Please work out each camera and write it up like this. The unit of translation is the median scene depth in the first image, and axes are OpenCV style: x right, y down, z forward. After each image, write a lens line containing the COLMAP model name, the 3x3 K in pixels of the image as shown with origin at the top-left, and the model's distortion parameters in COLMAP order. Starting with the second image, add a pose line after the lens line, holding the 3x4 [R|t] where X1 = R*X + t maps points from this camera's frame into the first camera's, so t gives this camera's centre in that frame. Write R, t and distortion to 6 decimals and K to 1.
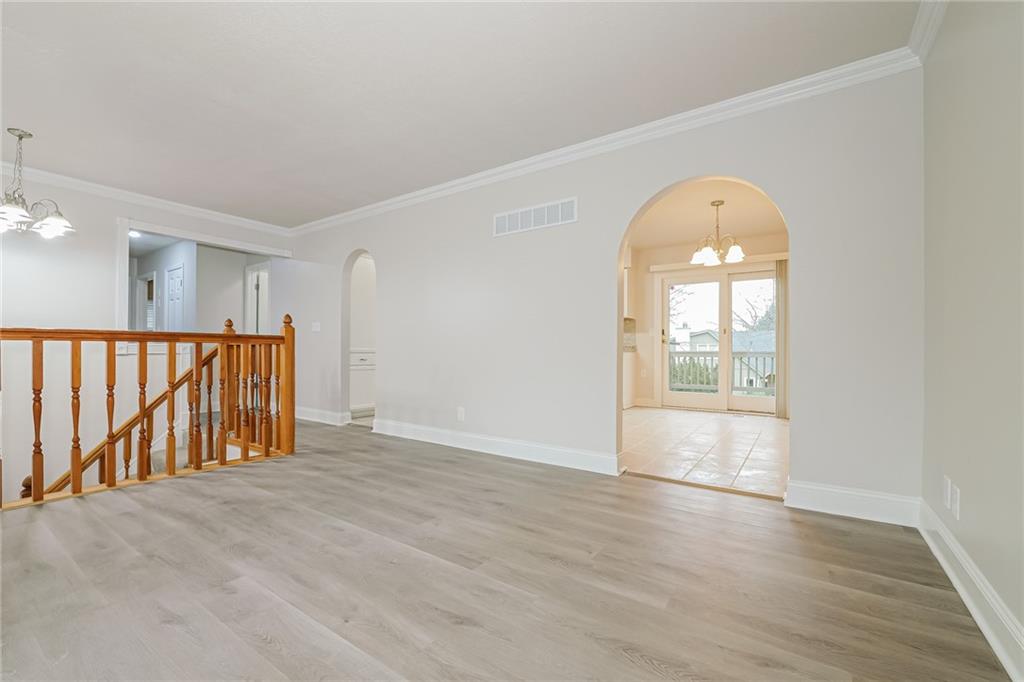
lens RADIAL K [[429.9, 0, 512.1], [0, 429.9, 347.4], [0, 0, 1]] dist [-0.002120, -0.000040]
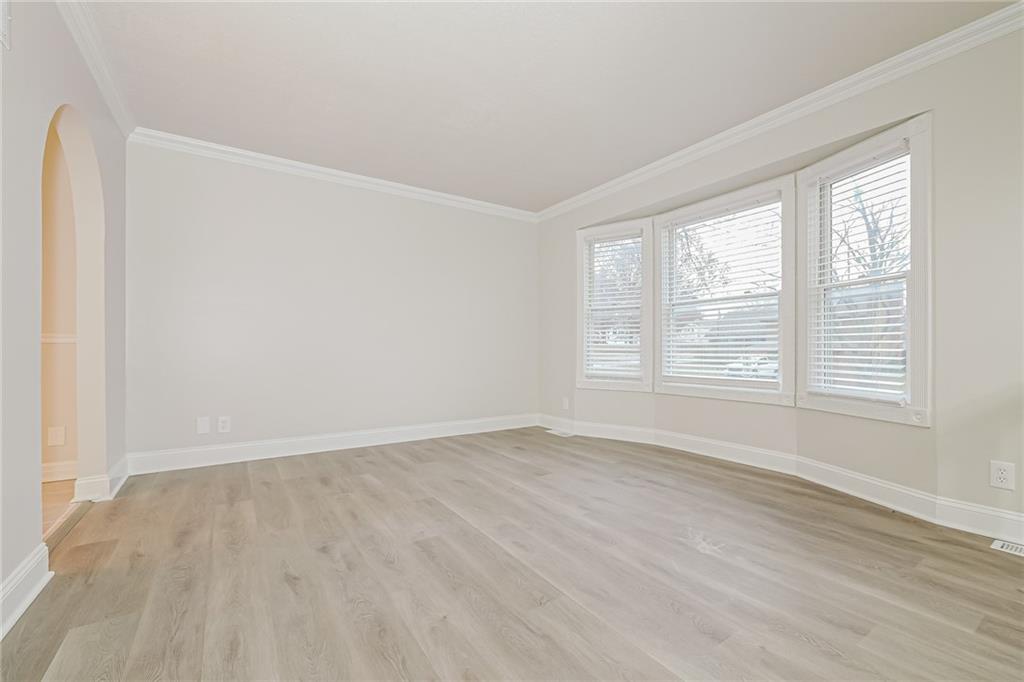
lens RADIAL K [[429.9, 0, 511.9], [0, 429.9, 346.7], [0, 0, 1]] dist [-0.002120, -0.000040]
pose [[-0.928562, -0.001760, 0.371174, -0.712374], [-0.006177, 0.999924, -0.010710, 0.009418], [-0.371127, -0.012237, -0.928502, 1.812177]]
